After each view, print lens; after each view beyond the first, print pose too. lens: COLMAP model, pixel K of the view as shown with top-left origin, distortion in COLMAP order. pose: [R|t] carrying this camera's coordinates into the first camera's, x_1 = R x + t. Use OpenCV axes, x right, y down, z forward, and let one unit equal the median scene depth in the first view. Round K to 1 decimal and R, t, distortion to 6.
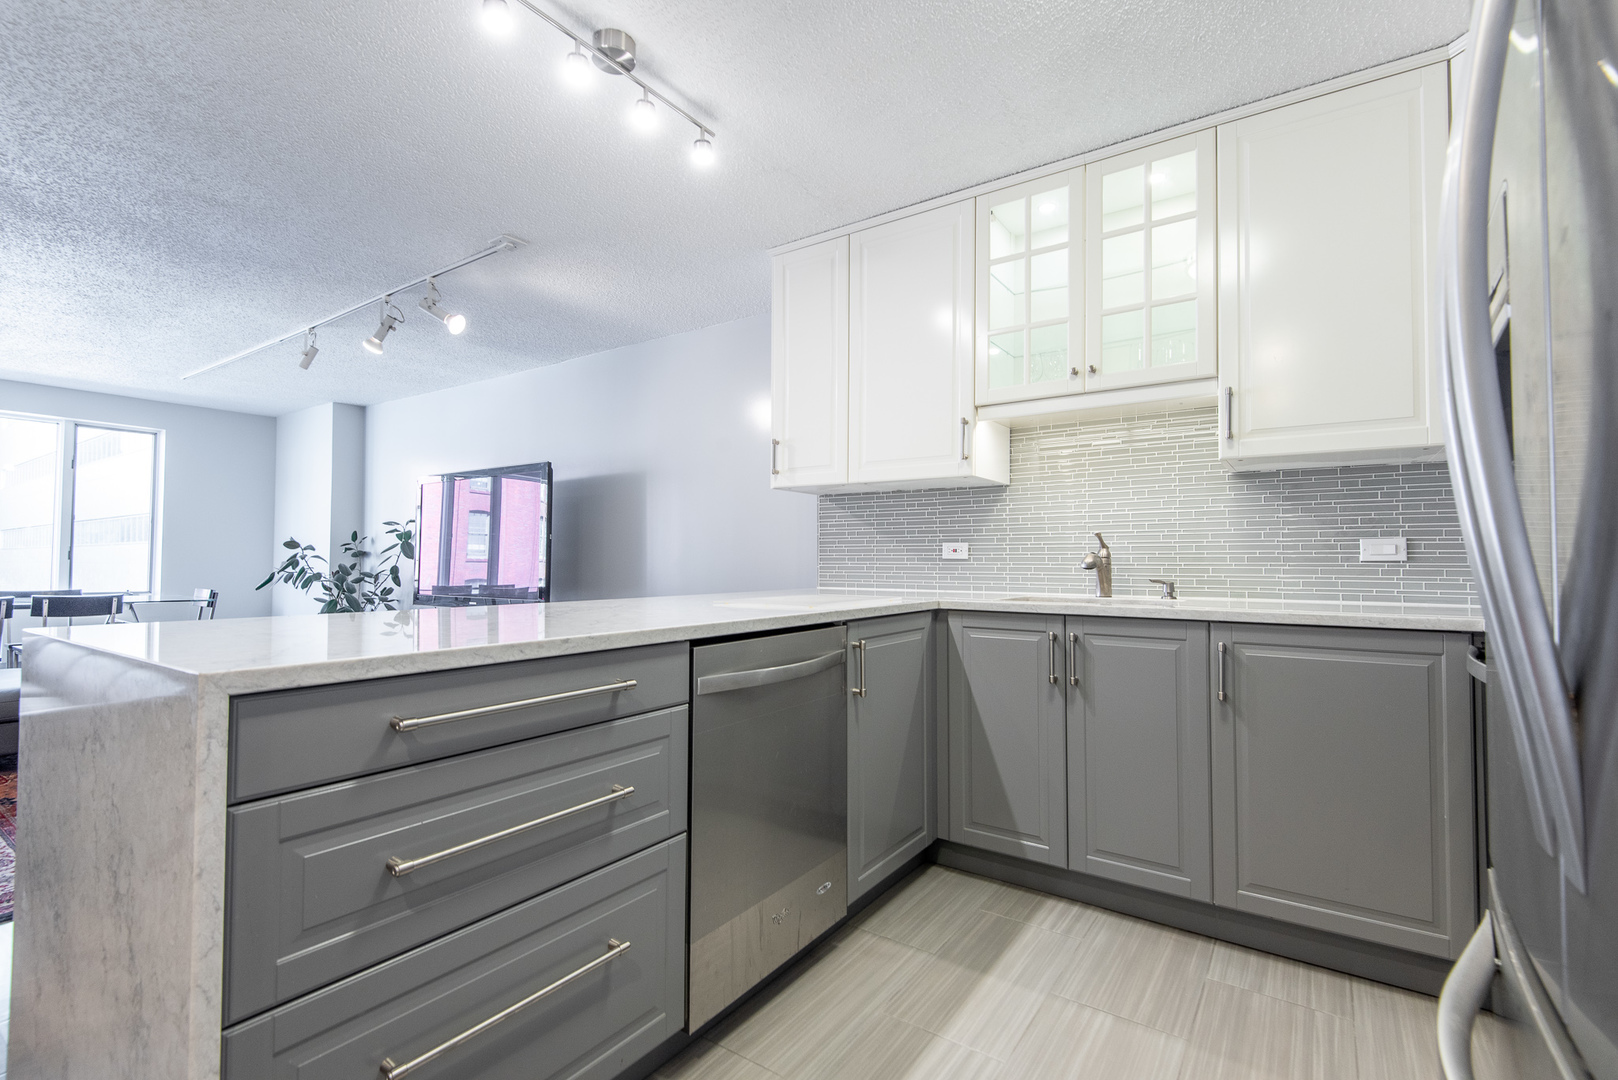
lens RADIAL K [[721.2, 0, 809.0], [0, 721.2, 540.0], [0, 0, 1]] dist [0.033170, -0.027076]
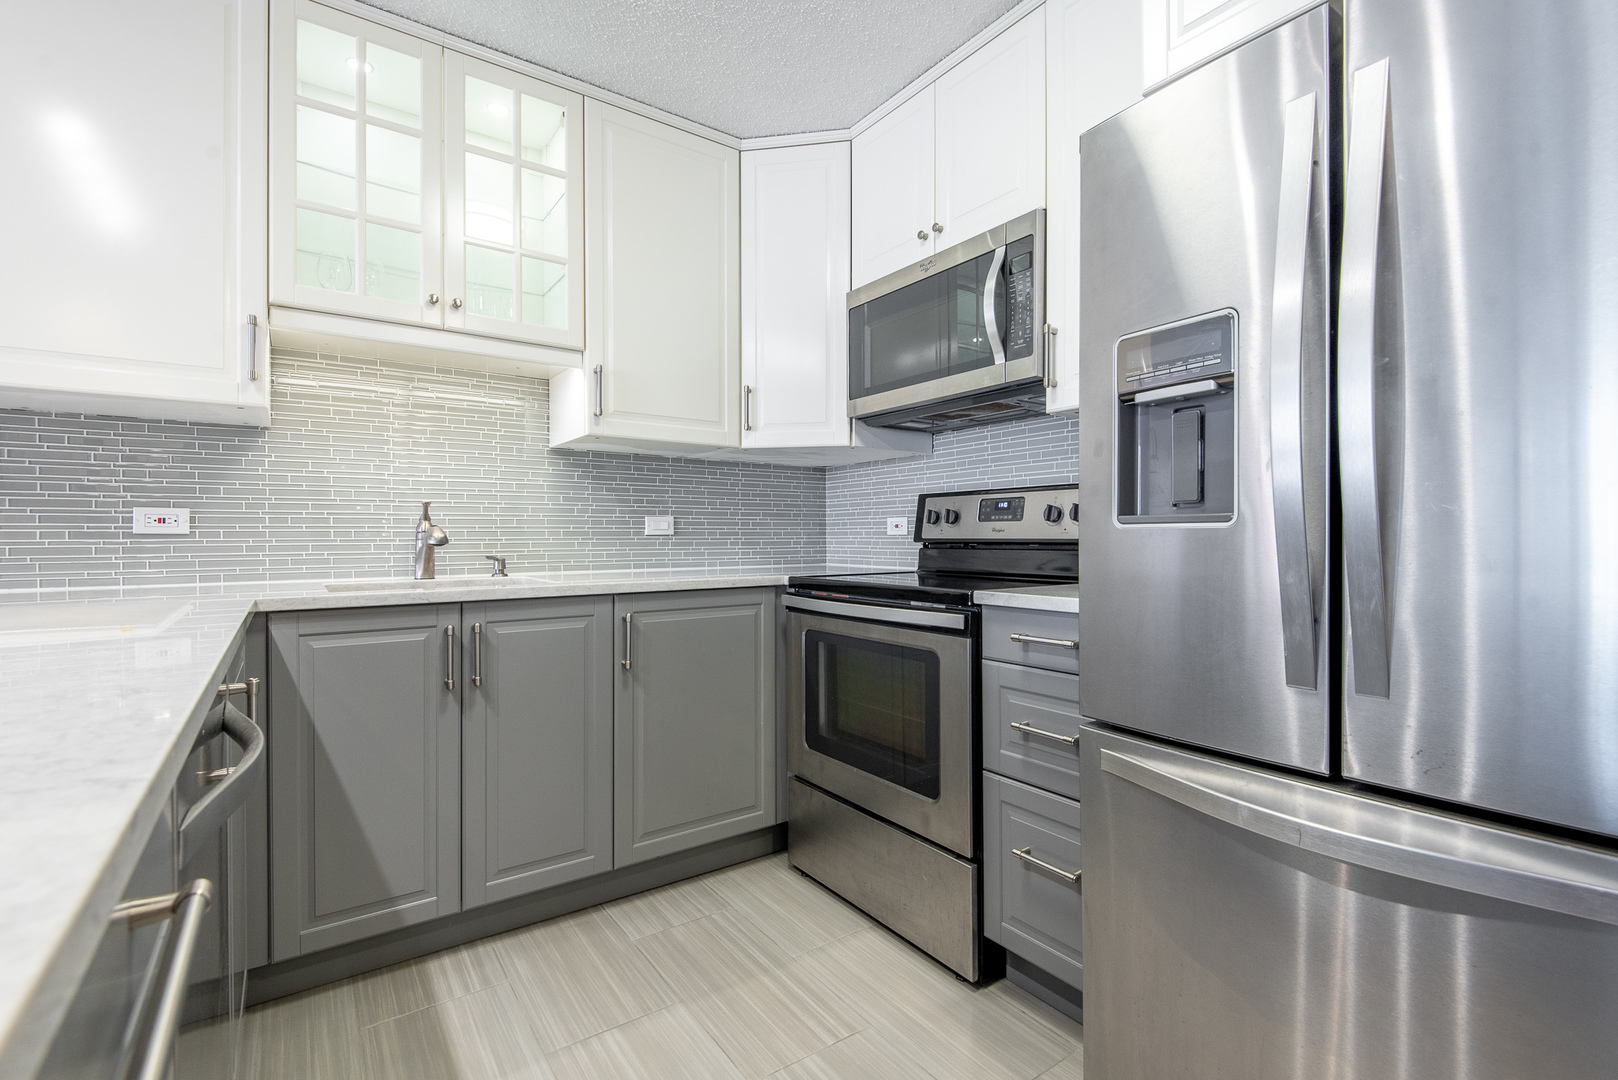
lens RADIAL K [[721.2, 0, 809.0], [0, 721.2, 540.0], [0, 0, 1]] dist [0.033170, -0.027076]
pose [[0.349177, -0.008191, 0.937021, -0.263826], [-0.022429, 0.999602, 0.017096, 0.011287], [-0.936788, -0.026986, 0.348855, 0.347129]]
